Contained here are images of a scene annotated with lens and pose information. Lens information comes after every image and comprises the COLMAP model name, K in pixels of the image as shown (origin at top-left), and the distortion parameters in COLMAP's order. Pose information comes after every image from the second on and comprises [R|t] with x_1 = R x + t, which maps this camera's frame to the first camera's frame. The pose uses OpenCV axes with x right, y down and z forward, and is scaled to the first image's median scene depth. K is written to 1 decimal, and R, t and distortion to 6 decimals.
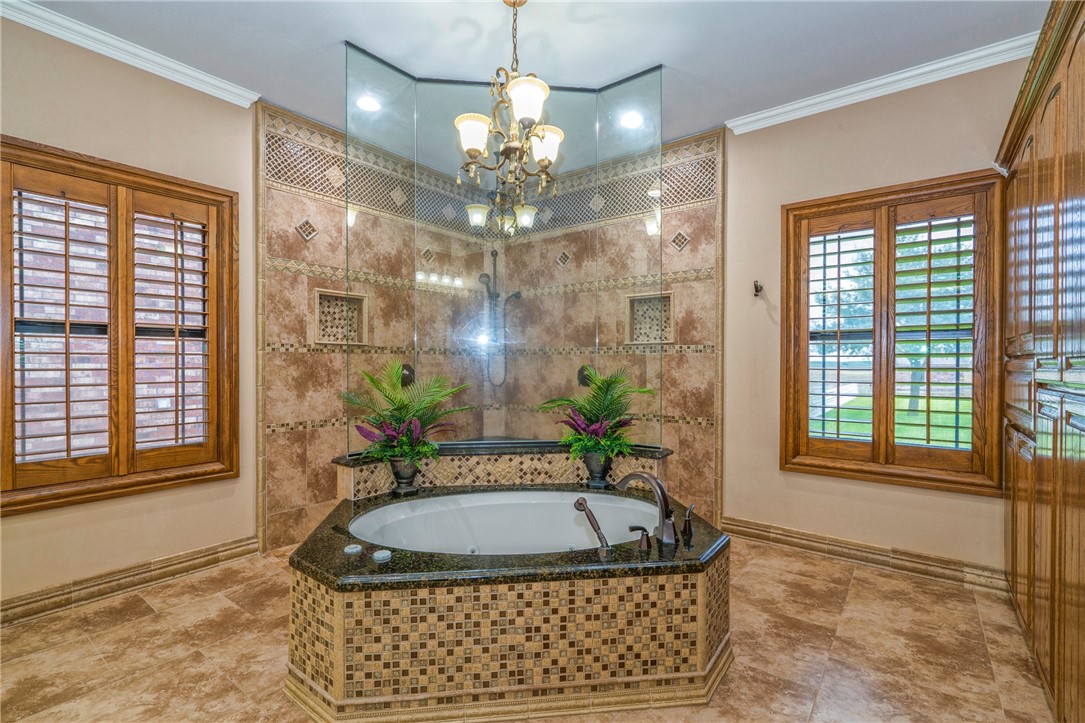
lens RADIAL K [[493.6, 0, 536.2], [0, 493.6, 364.2], [0, 0, 1]] dist [-0.000219, 0.000404]
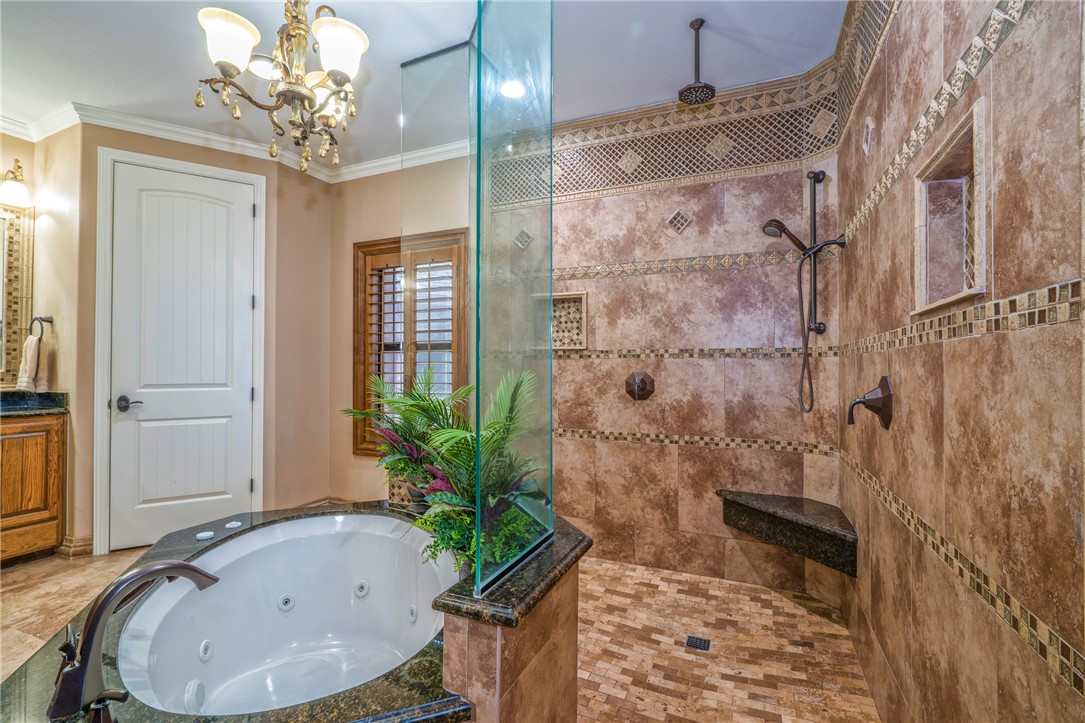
lens RADIAL K [[488.6, 0, 536.4], [0, 488.6, 359.7], [0, 0, 1]] dist [0.001516, 0.000664]
pose [[0.251287, -0.019418, -0.967718, 0.479128], [-0.006942, 0.999737, -0.021863, -0.000398], [0.967888, 0.012212, 0.251087, 0.710982]]
